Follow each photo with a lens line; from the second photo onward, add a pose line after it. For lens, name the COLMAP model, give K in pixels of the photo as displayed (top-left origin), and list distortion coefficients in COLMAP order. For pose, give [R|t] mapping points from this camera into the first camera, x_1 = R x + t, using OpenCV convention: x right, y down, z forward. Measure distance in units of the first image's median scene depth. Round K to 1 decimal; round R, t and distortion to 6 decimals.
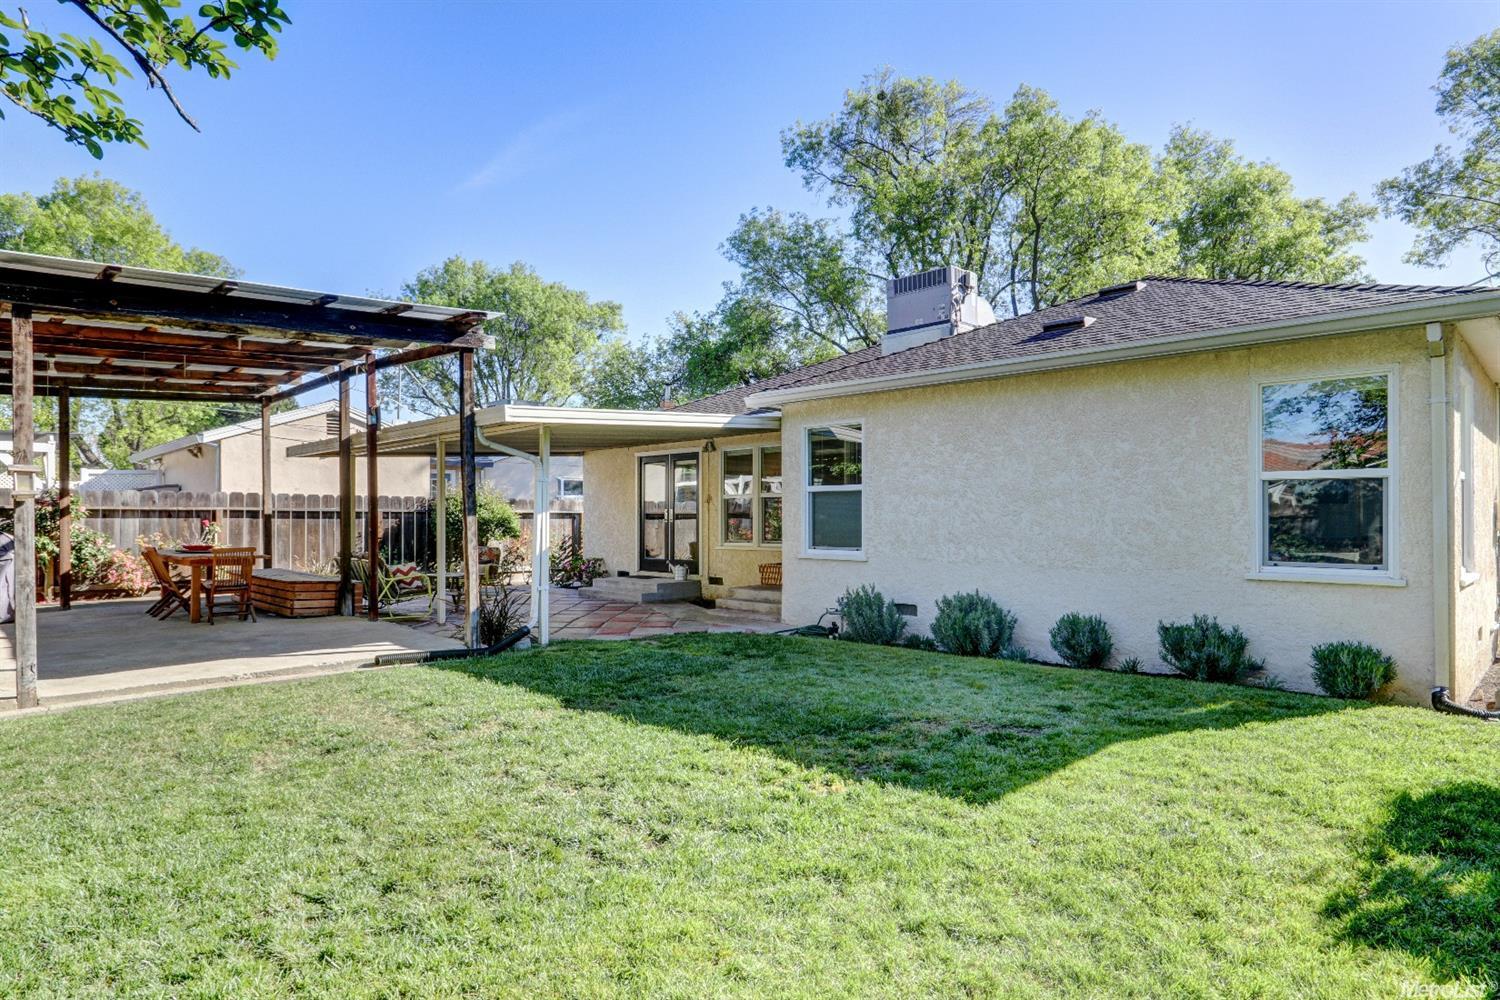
lens RADIAL K [[827.4, 0, 727.7], [0, 827.4, 509.4], [0, 0, 1]] dist [0.000334, 0.000588]
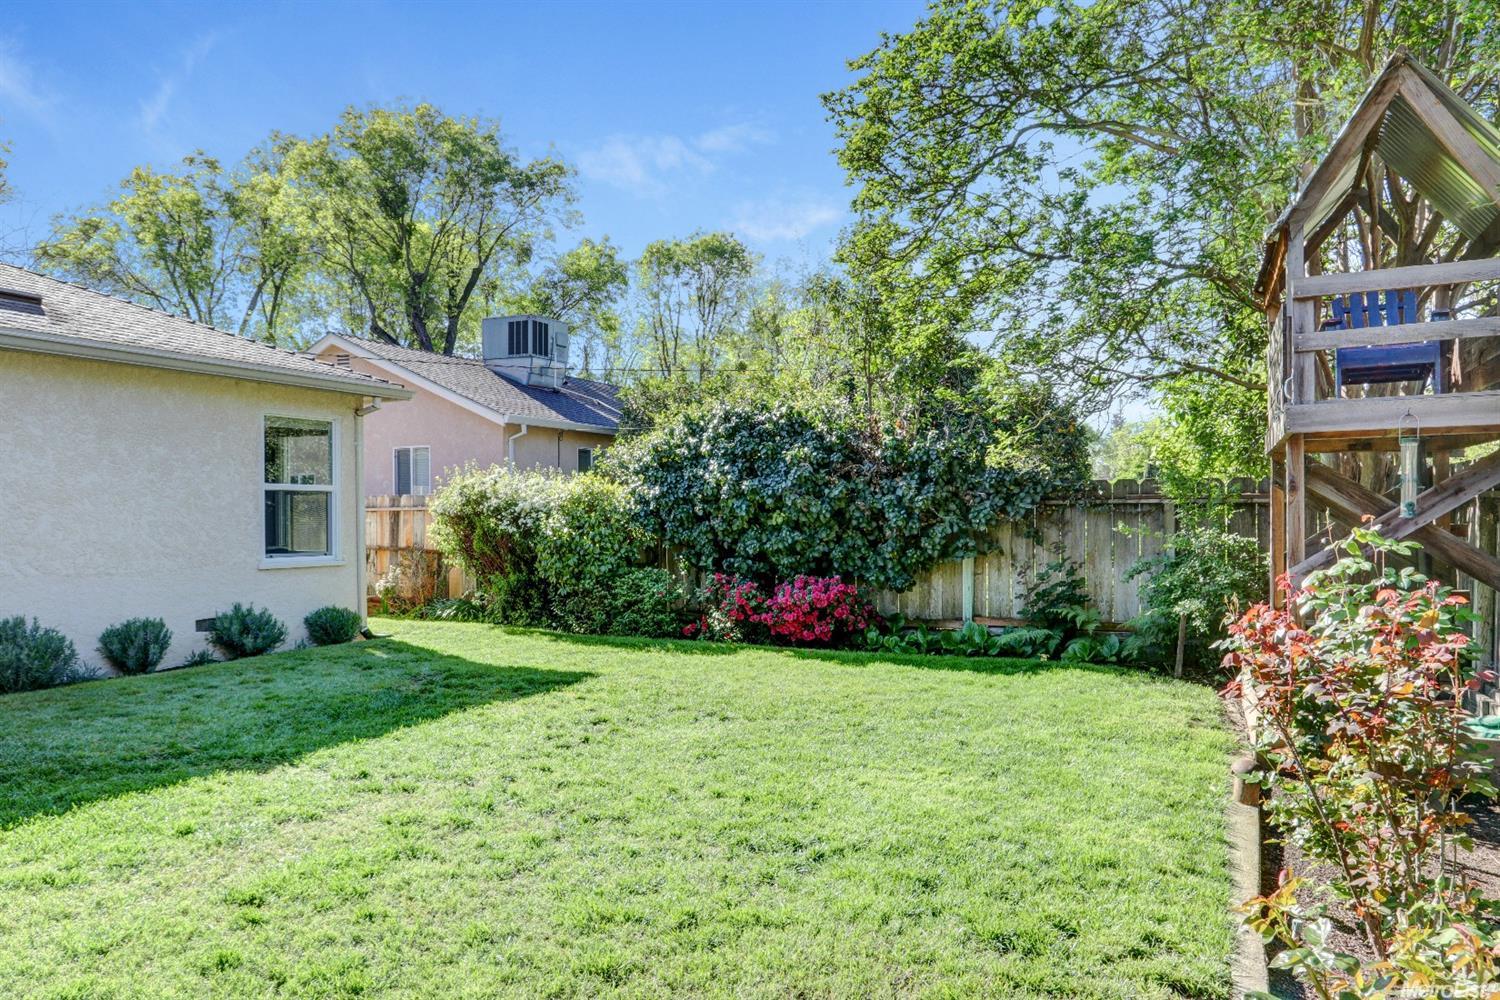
lens RADIAL K [[1076.6, 0, 749.9], [0, 1076.6, 507.0], [0, 0, 1]] dist [0.004005, -0.000396]
pose [[-0.270877, 0.013903, 0.962514, -0.981590], [-0.000706, 0.999893, -0.014642, 0.012201], [-0.962614, -0.004646, -0.270838, 0.642267]]
